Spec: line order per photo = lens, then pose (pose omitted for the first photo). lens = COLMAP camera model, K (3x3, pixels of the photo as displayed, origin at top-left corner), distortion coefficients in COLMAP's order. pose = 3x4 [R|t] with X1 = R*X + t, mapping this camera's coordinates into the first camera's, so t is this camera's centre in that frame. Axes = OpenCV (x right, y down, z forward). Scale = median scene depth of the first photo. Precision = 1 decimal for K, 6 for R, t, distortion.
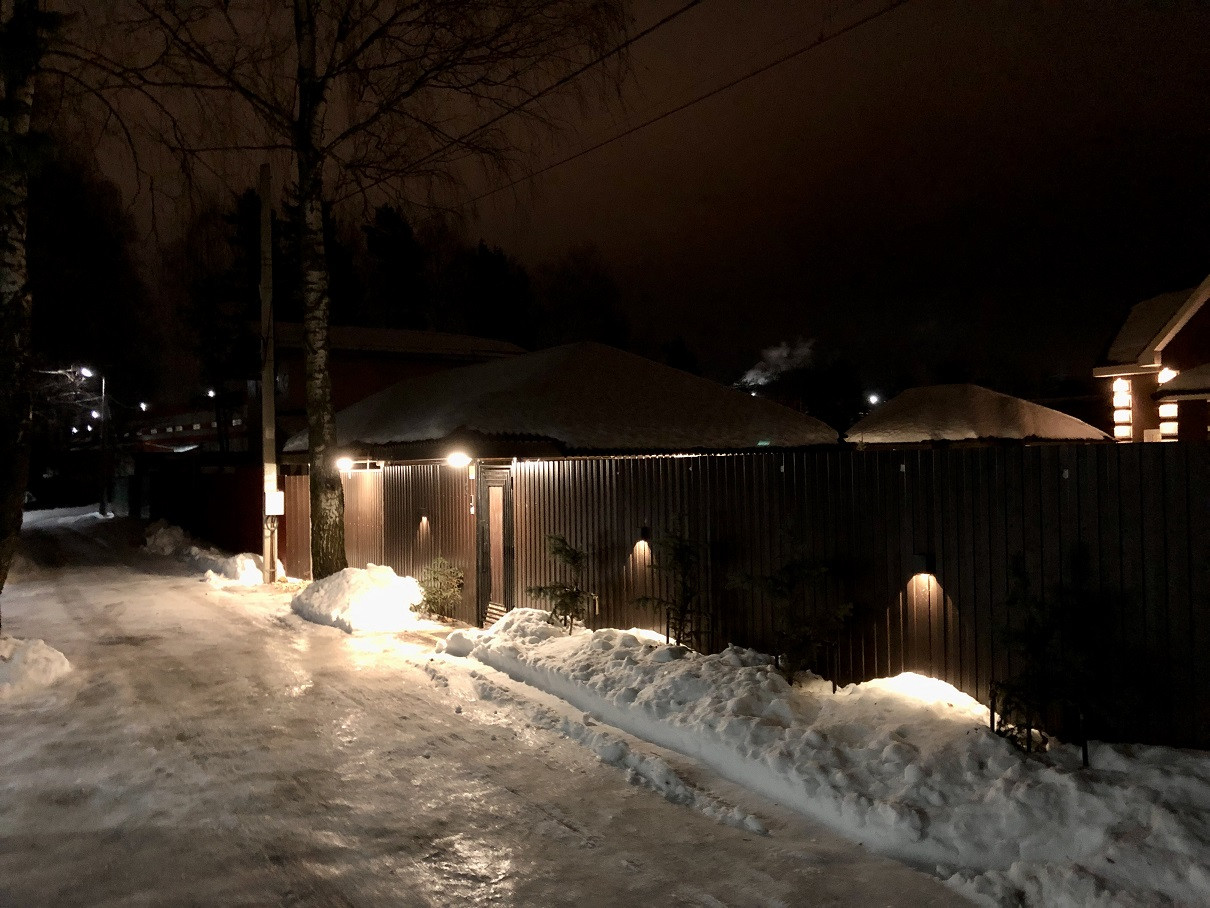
lens RADIAL K [[989.2, 0, 600.5], [0, 989.2, 451.6], [0, 0, 1]] dist [0.048306, -0.062665]
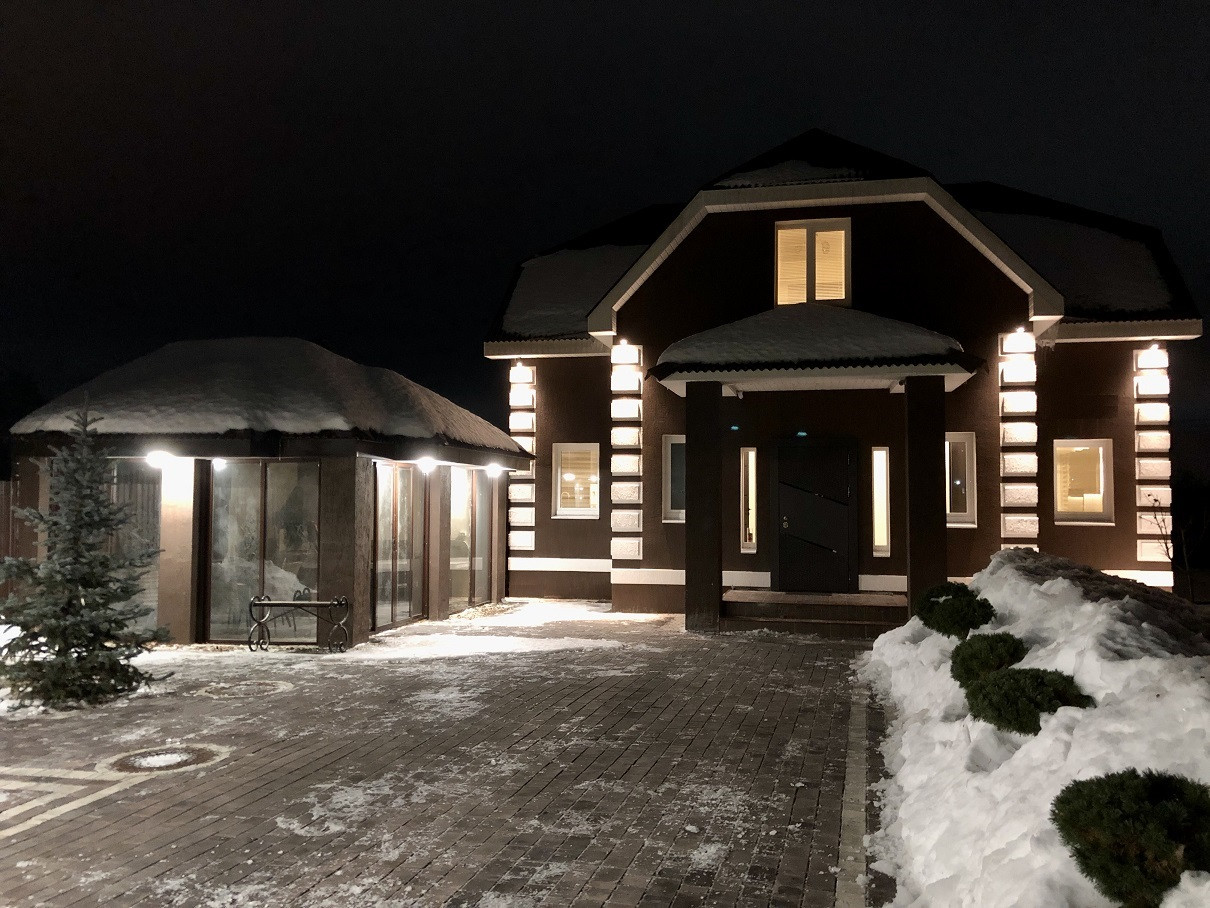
lens RADIAL K [[989.2, 0, 600.5], [0, 989.2, 451.6], [0, 0, 1]] dist [0.048306, -0.062665]
pose [[0.731906, 0.055948, 0.679105, 0.130227], [-0.029889, 0.998300, -0.050032, 0.014766], [-0.680750, 0.016321, 0.732334, 0.508840]]
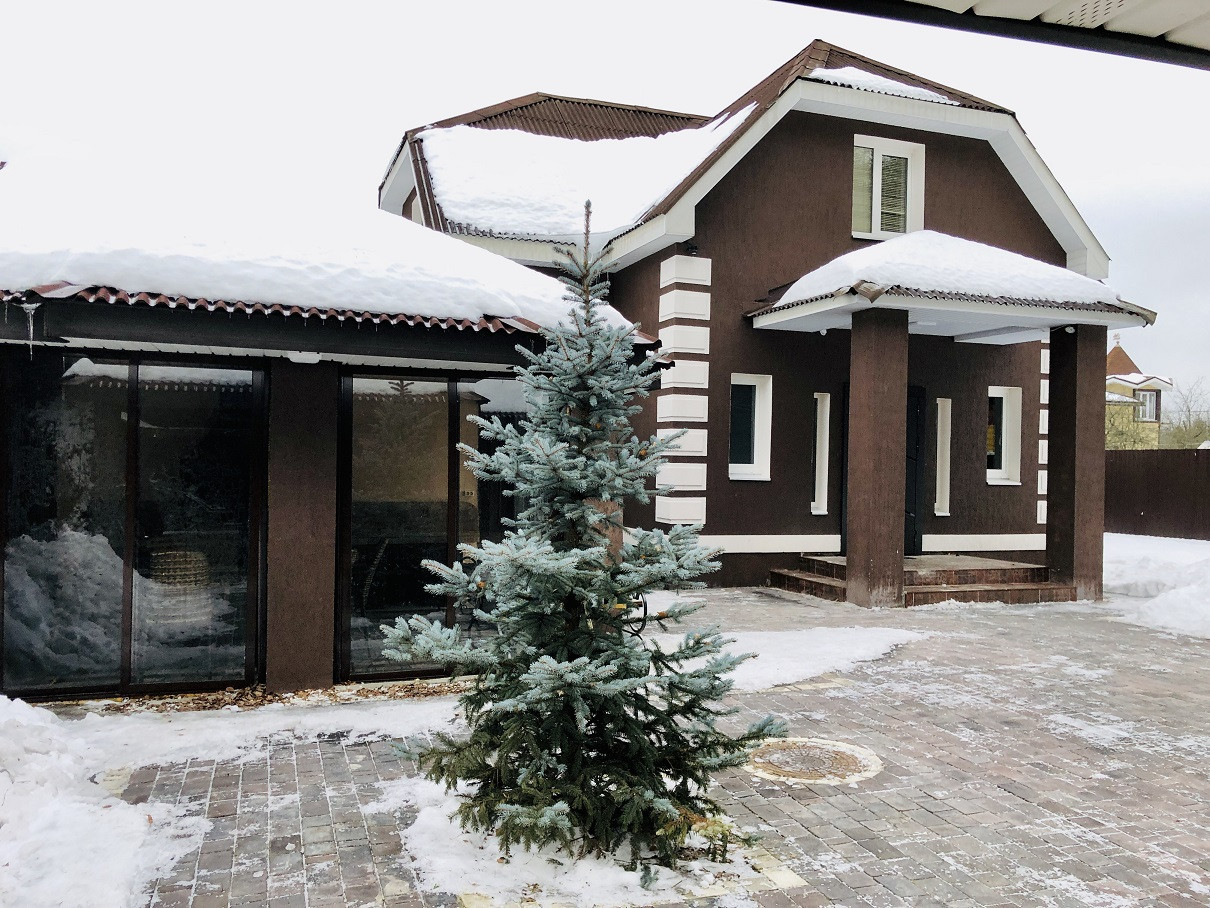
lens RADIAL K [[1003.3, 0, 626.6], [0, 1003.3, 458.6], [0, 0, 1]] dist [0.062843, -0.082129]
pose [[0.241458, 0.029892, 0.969951, 0.073815], [-0.035688, 0.999123, -0.021907, 0.027892], [-0.969755, -0.029326, 0.242313, 0.823705]]
